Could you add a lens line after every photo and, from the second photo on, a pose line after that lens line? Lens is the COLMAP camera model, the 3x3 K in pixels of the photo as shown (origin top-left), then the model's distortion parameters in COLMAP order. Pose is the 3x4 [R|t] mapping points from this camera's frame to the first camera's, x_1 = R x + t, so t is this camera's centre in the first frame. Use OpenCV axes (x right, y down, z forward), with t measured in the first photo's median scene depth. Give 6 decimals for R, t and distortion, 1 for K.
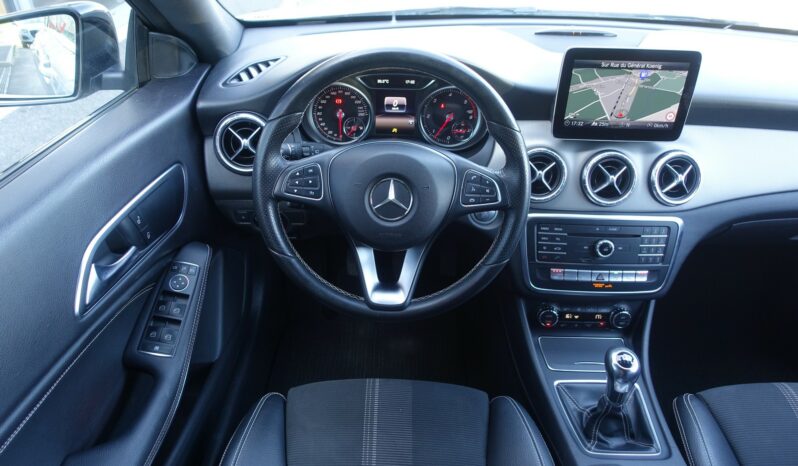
lens RADIAL K [[542.4, 0, 399.0], [0, 542.4, 233.0], [0, 0, 1]] dist [-0.010917, 0.002737]
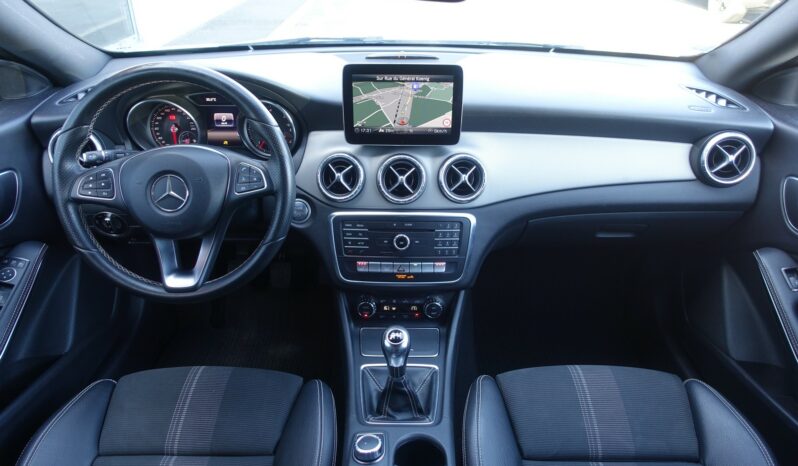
lens RADIAL K [[542.4, 0, 399.0], [0, 542.4, 233.0], [0, 0, 1]] dist [-0.010917, 0.002737]
pose [[0.999875, -0.015463, -0.003422, 0.398873], [0.015167, 0.997142, -0.074009, 0.097363], [0.004556, 0.073948, 0.997252, -0.117825]]
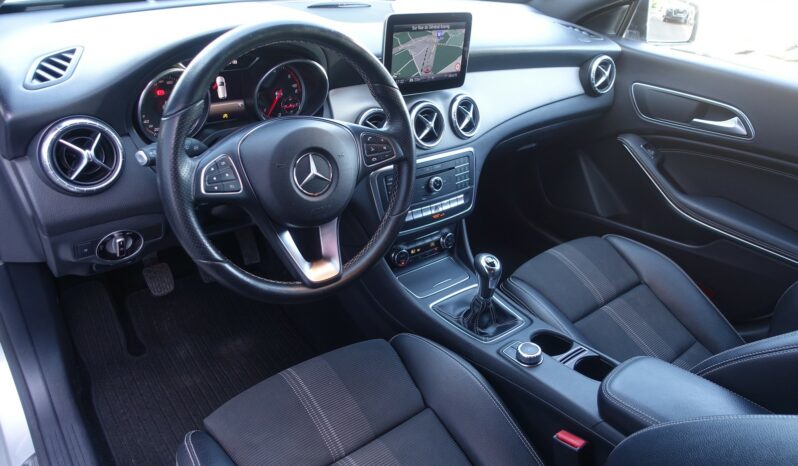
lens RADIAL K [[542.4, 0, 399.0], [0, 542.4, 233.0], [0, 0, 1]] dist [-0.010917, 0.002737]
pose [[0.775247, -0.277166, 0.567601, -0.410860], [0.261345, 0.958813, 0.111247, -0.023373], [-0.575057, 0.062096, 0.815753, 0.086087]]
